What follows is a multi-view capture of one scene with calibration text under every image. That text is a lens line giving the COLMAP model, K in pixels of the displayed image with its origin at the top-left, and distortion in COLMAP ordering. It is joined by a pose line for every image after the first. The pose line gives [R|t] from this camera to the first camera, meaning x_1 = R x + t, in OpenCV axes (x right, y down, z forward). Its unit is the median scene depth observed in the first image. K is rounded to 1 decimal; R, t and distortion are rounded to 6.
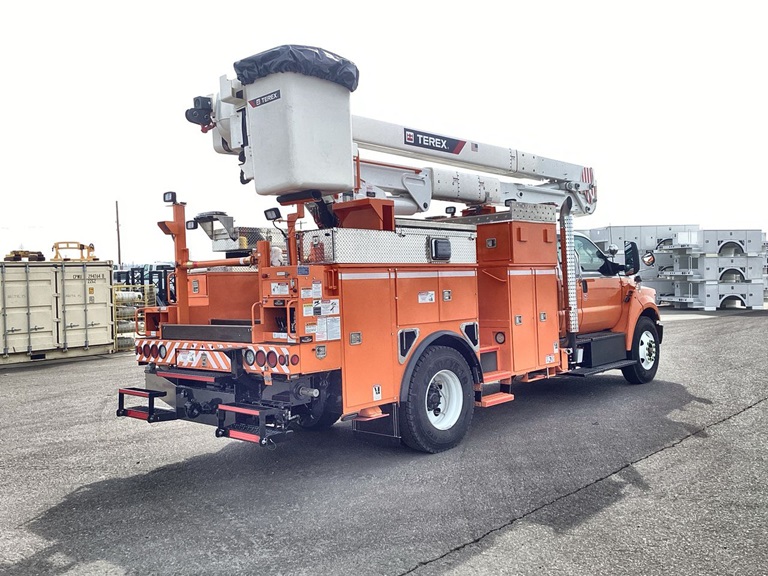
lens RADIAL K [[716.1, 0, 387.5], [0, 716.1, 286.6], [0, 0, 1]] dist [0.012322, 0.000000]
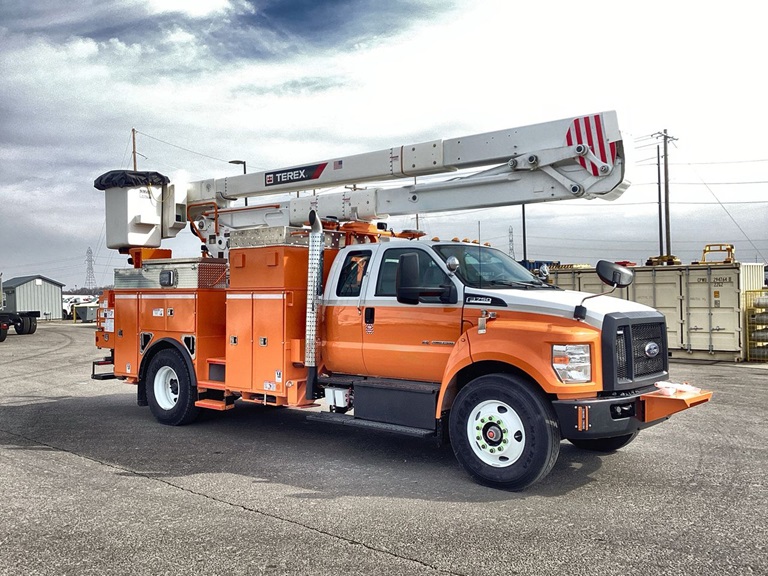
lens RADIAL K [[716.1, 0, 381.2], [0, 716.1, 284.9], [0, 0, 1]] dist [0.012322, 0.000000]
pose [[0.022826, 0.019802, -0.999543, 1.104559], [-0.001734, 0.999803, 0.019767, -0.051219], [0.999738, 0.001282, 0.022856, 1.042823]]
